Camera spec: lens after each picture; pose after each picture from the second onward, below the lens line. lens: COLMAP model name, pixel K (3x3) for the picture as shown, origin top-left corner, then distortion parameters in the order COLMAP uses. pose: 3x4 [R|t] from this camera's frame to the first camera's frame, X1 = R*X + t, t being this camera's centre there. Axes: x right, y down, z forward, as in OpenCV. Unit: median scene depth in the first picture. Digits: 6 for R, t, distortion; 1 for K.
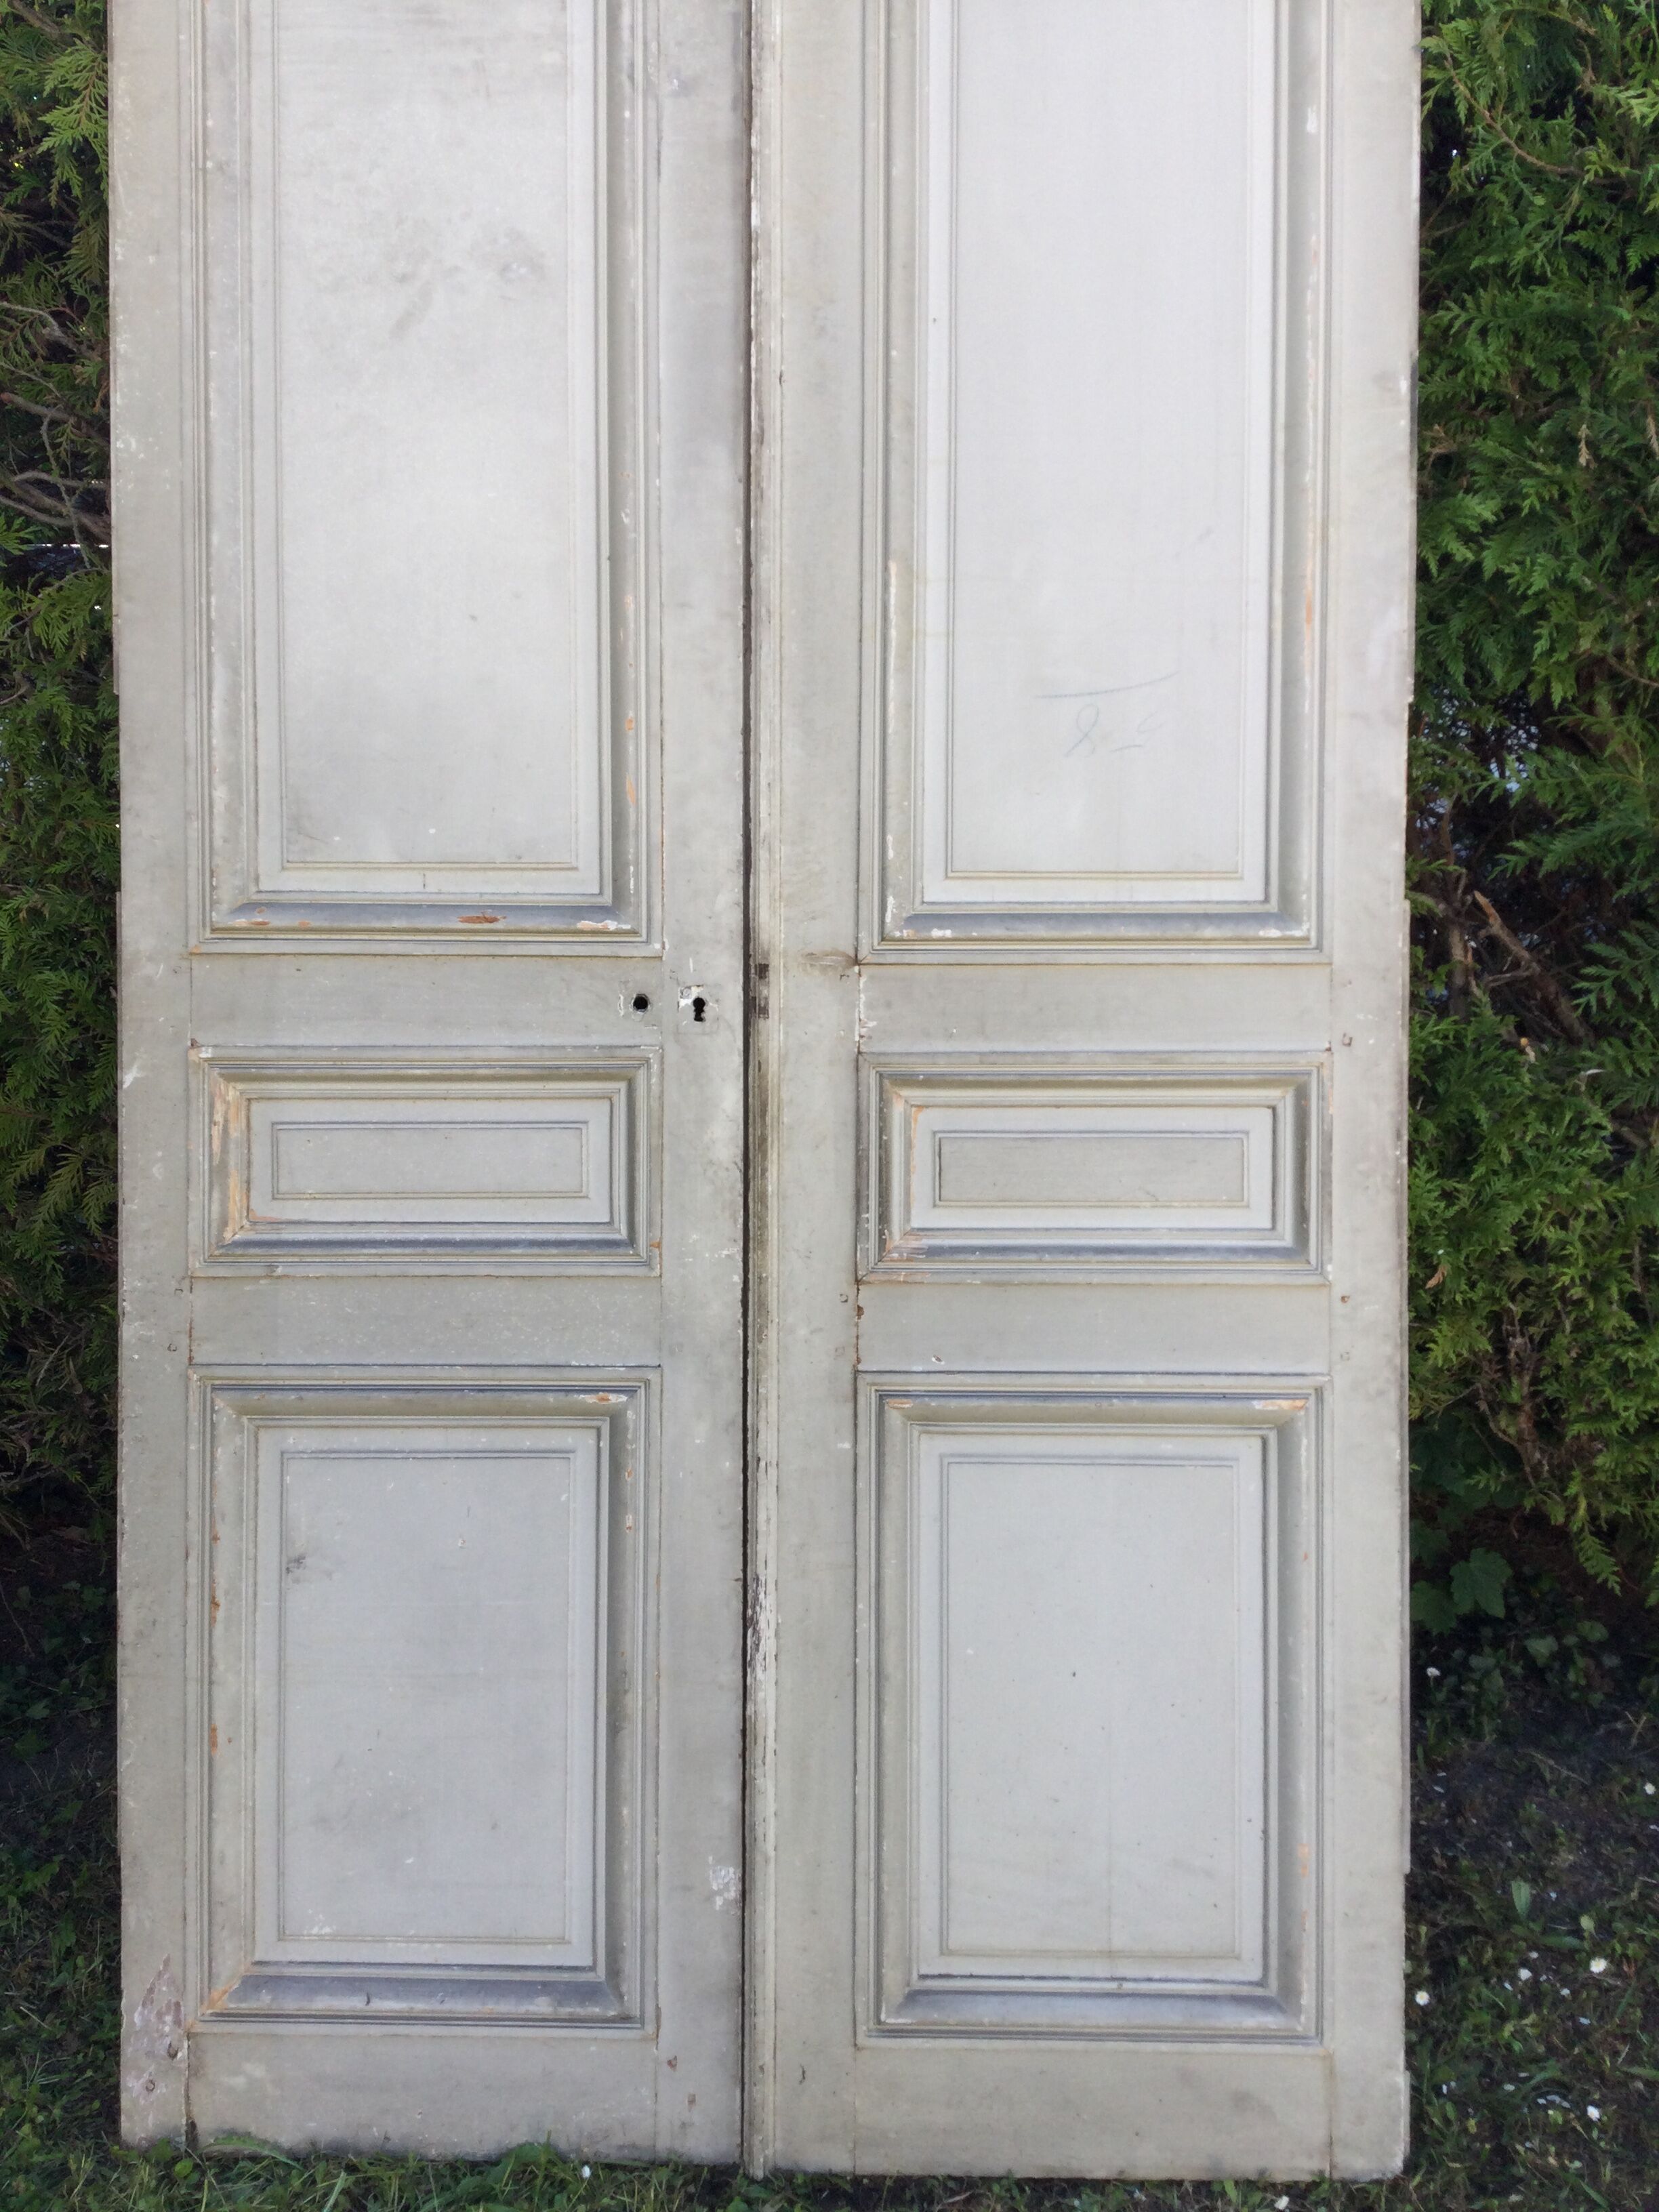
lens RADIAL K [[2004.6, 0, 833.9], [0, 2004.6, 1107.6], [0, 0, 1]] dist [0.089580, -0.133828]
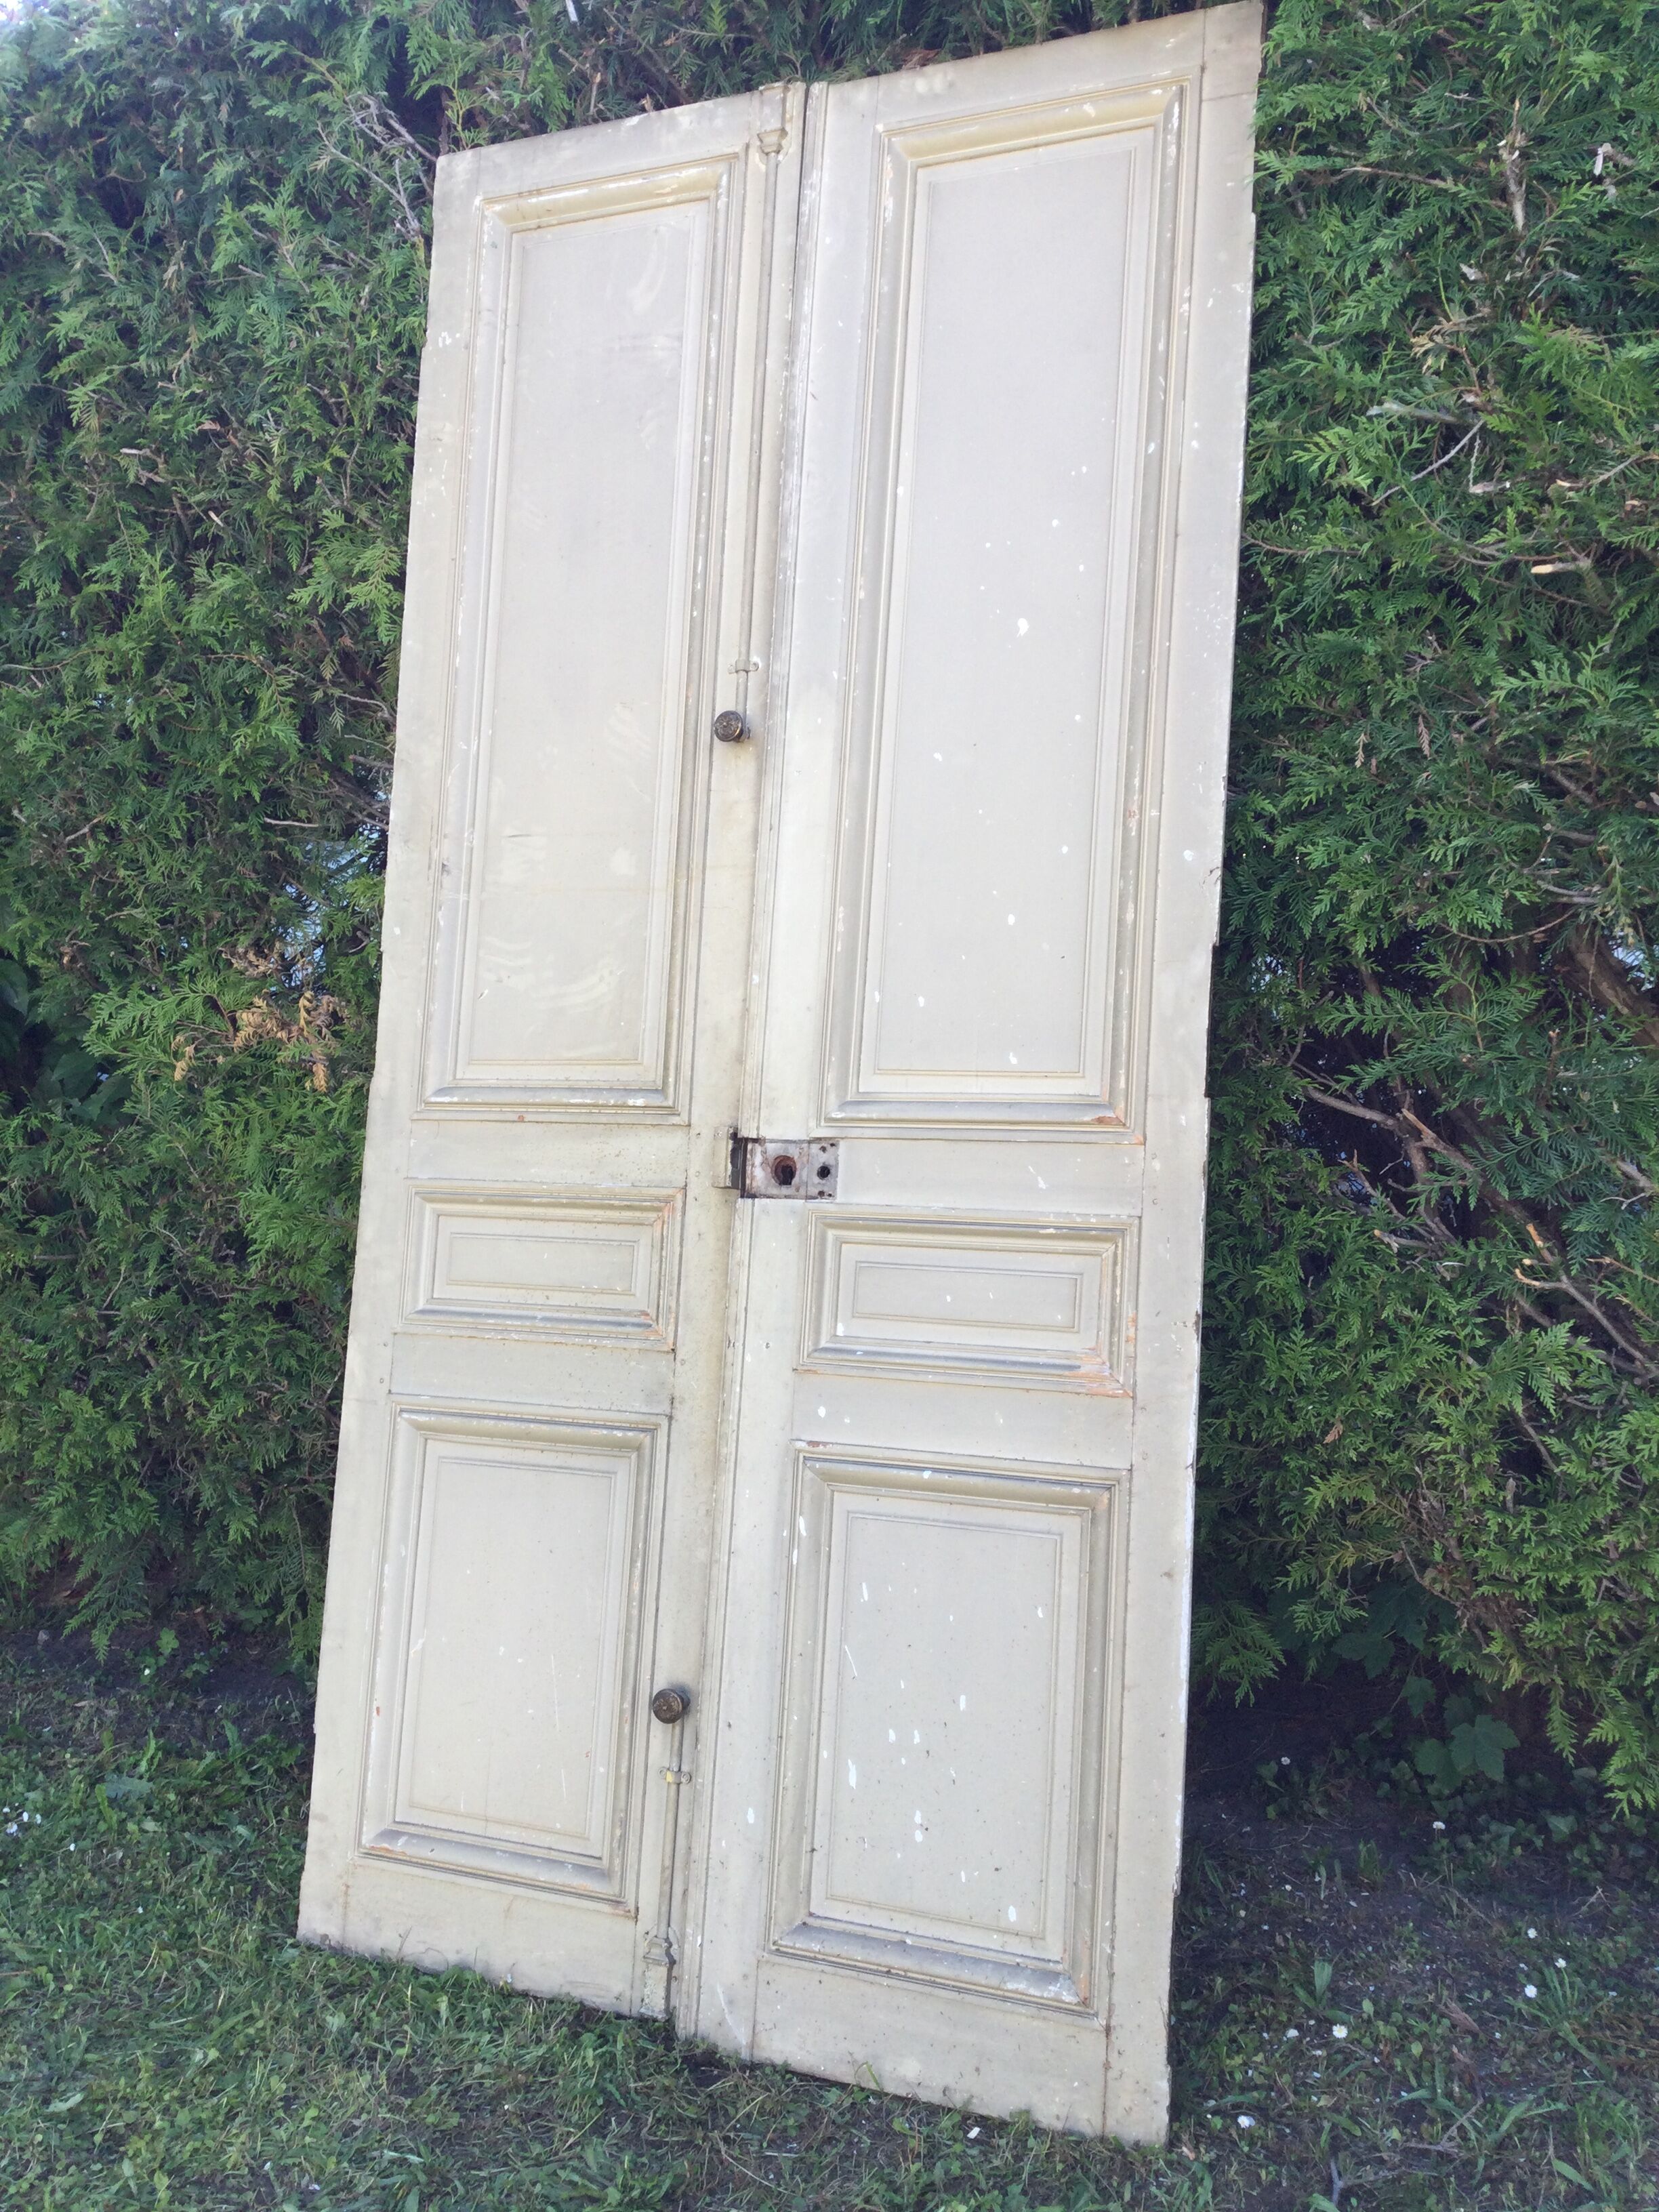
lens RADIAL K [[2004.6, 0, 837.9], [0, 2004.6, 1100.5], [0, 0, 1]] dist [0.089580, -0.133828]
pose [[0.917236, 0.031367, -0.397108, 0.613037], [-0.078929, 0.991441, -0.103997, 0.045348], [0.390447, 0.126733, 0.911861, -0.250797]]
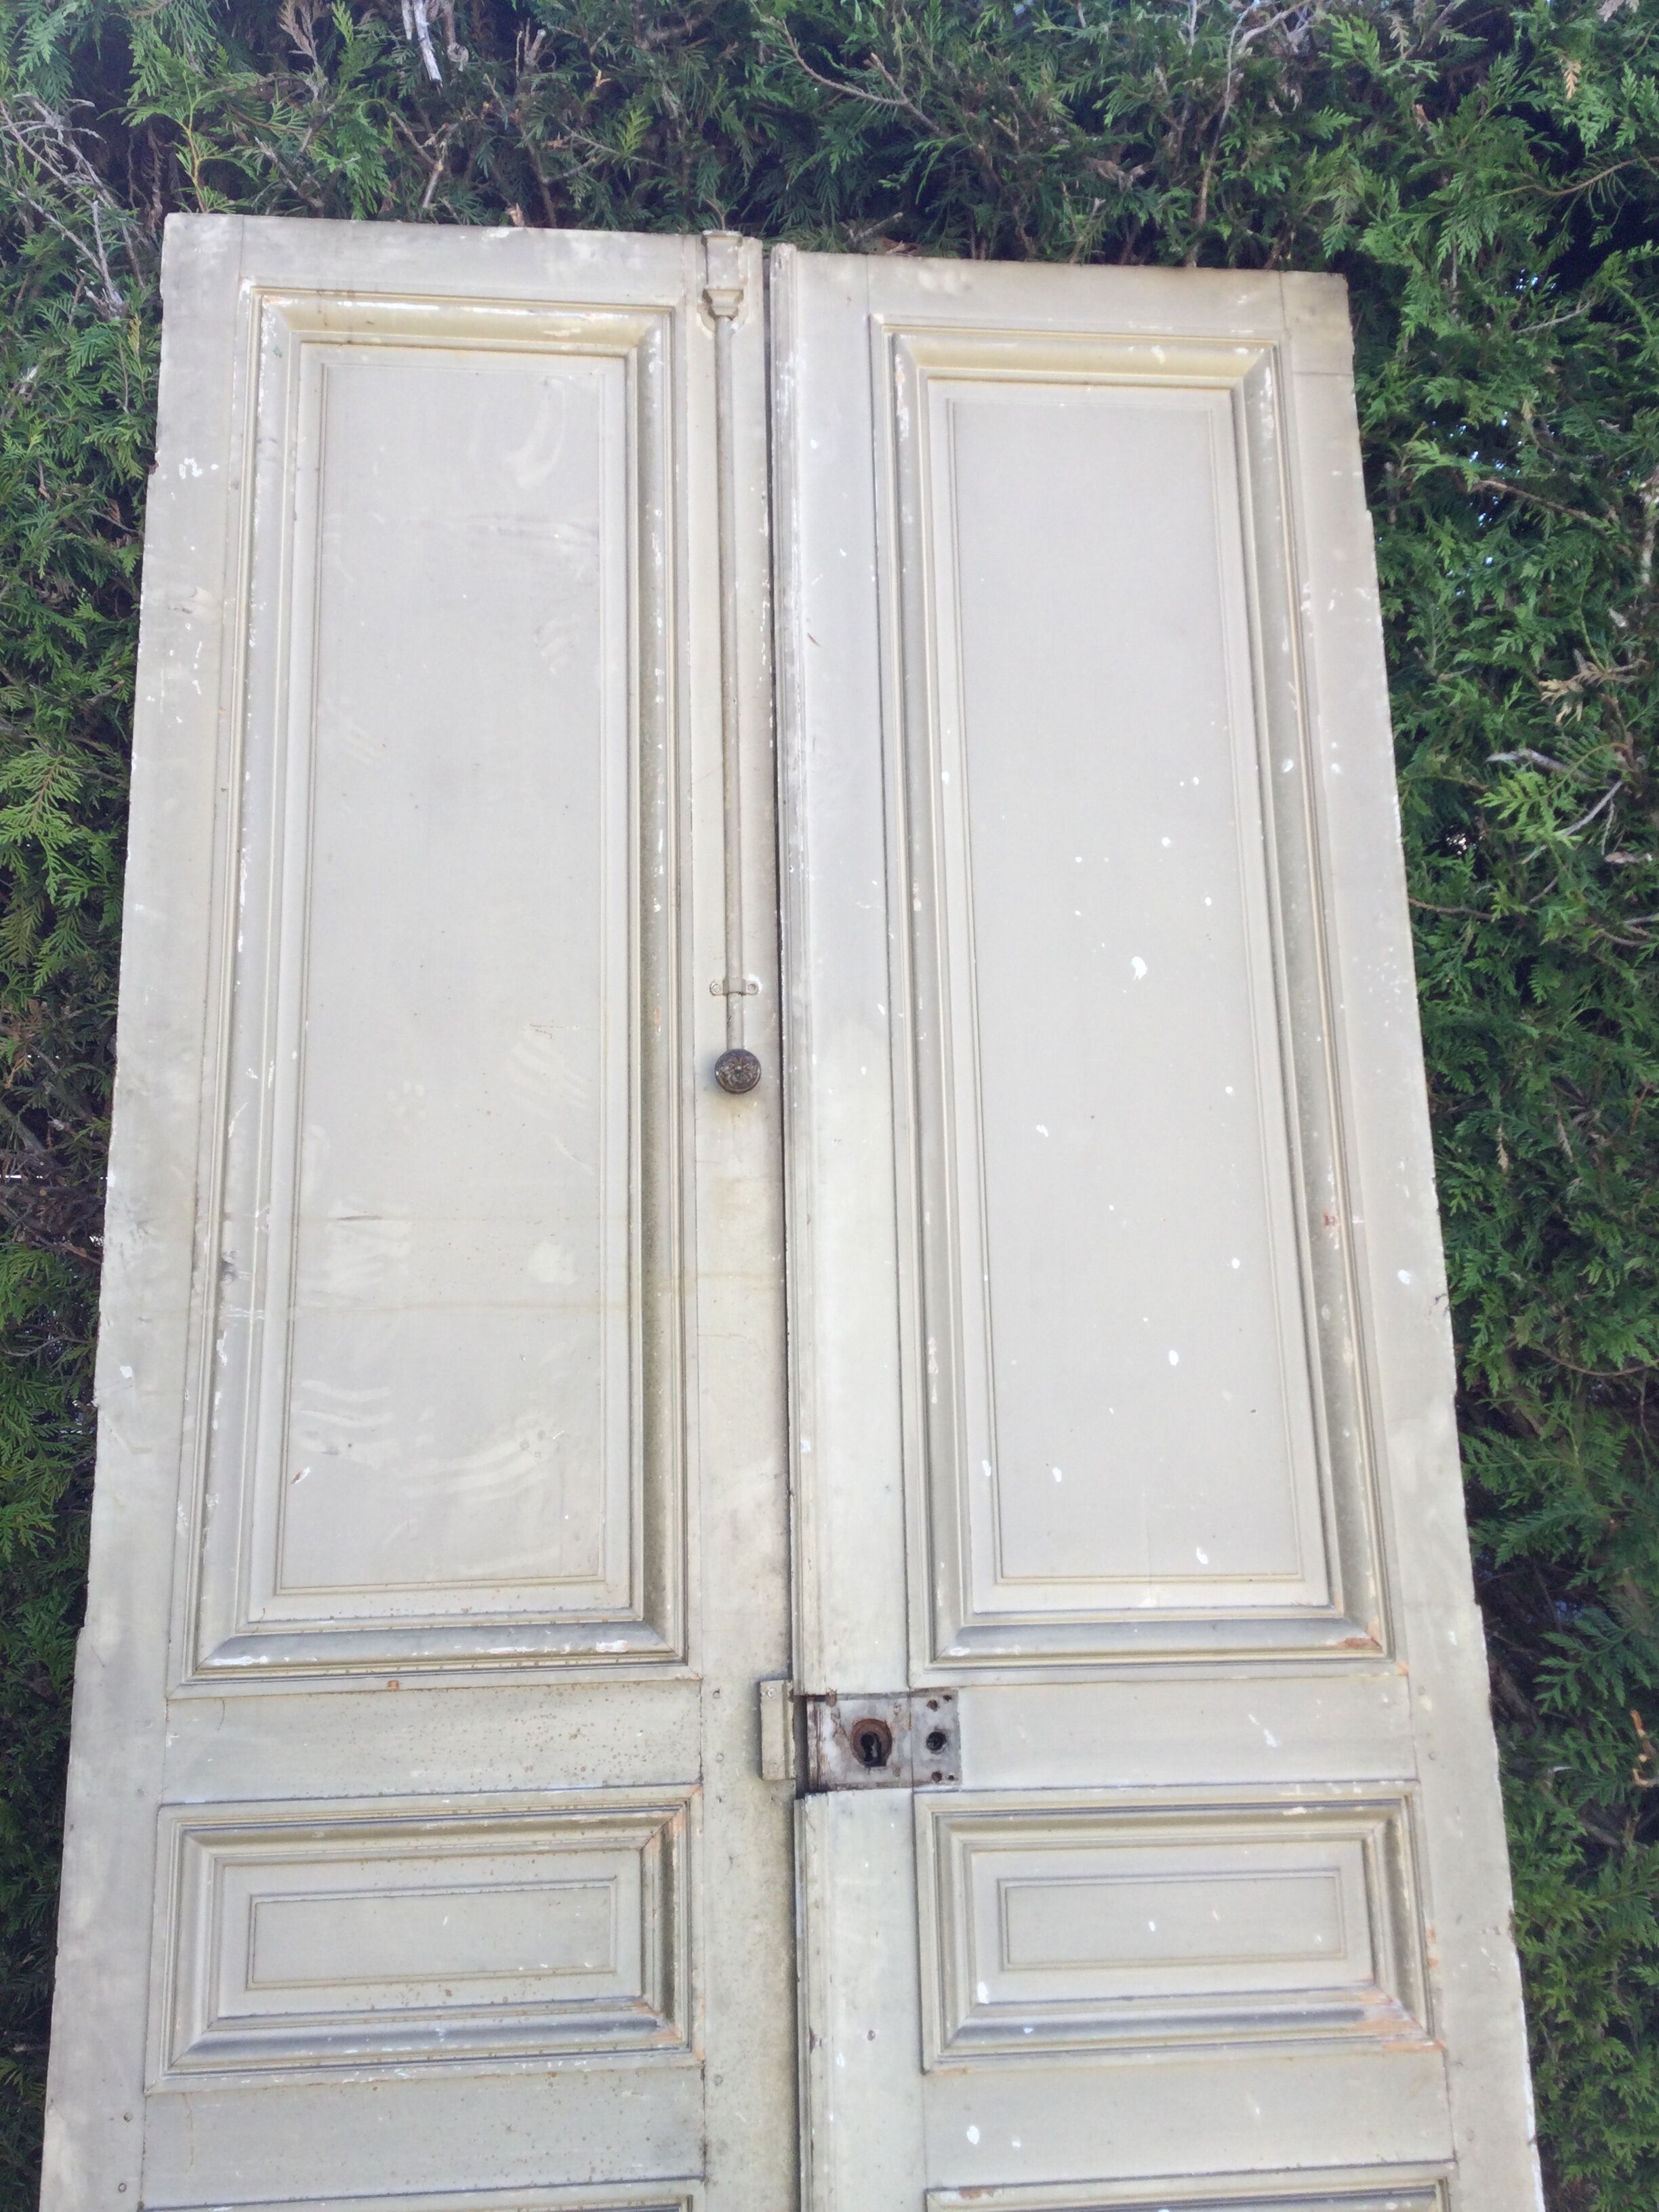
lens RADIAL K [[2004.6, 0, 835.2], [0, 2004.6, 1105.1], [0, 0, 1]] dist [0.089580, -0.133828]
pose [[0.994812, 0.016252, 0.100428, -0.078693], [0.011094, 0.963941, -0.265885, -0.082718], [-0.101128, 0.265620, 0.958759, 0.042821]]
